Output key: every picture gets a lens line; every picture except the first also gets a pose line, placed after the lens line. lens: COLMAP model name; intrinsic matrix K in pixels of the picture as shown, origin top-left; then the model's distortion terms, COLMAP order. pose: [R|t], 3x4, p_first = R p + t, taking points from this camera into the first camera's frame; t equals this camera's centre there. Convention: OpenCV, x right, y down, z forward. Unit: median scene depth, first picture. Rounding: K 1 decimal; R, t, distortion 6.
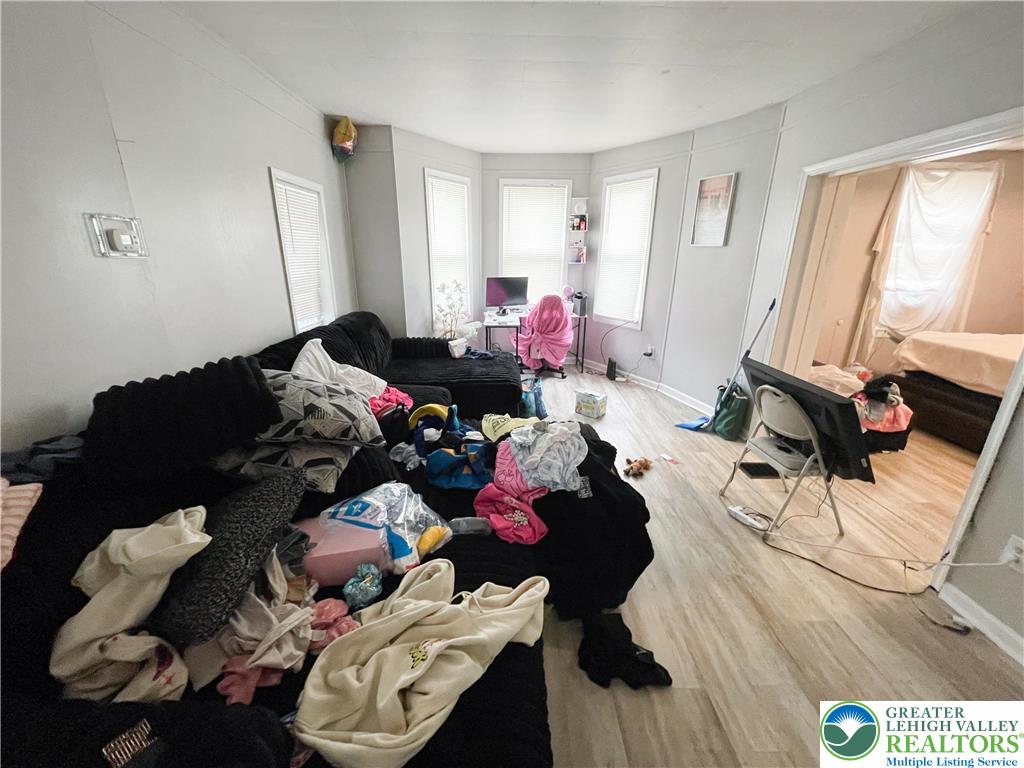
lens RADIAL K [[411.8, 0, 508.7], [0, 411.8, 385.7], [0, 0, 1]] dist [0.000036, 0.000092]
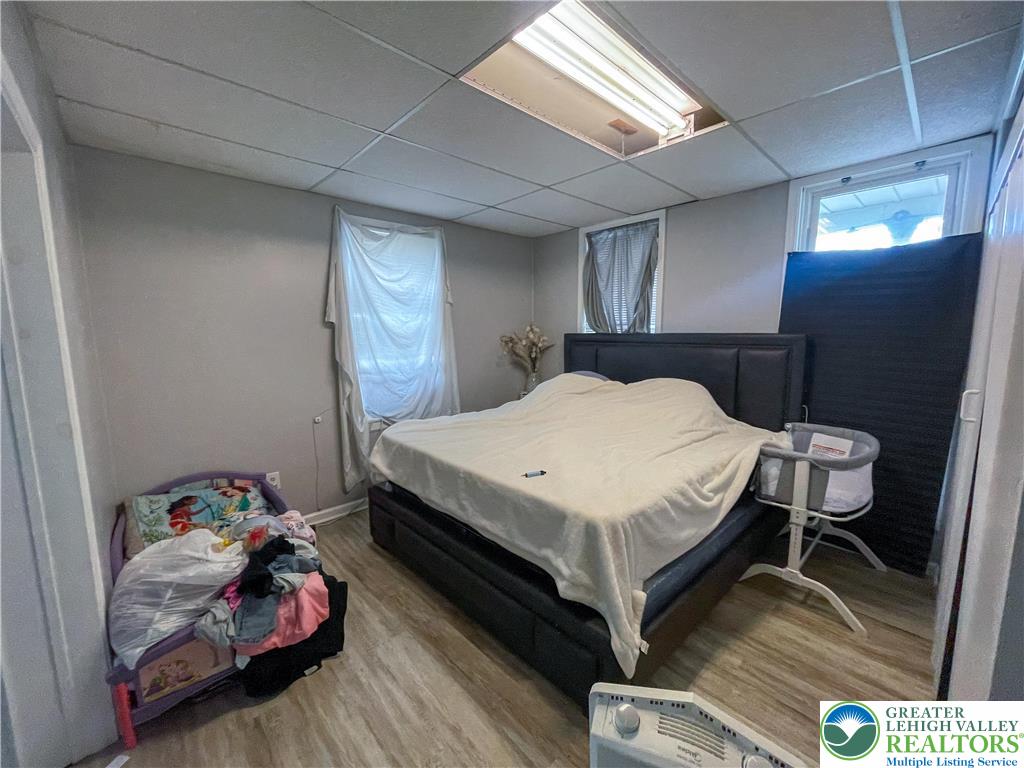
lens RADIAL K [[411.8, 0, 512.8], [0, 411.8, 382.6], [0, 0, 1]] dist [0.000036, 0.000092]
pose [[0.732893, -0.098840, 0.673126, 0.652529], [0.226121, 0.968534, -0.103982, -0.075325], [-0.641668, 0.228415, 0.732181, 0.290039]]
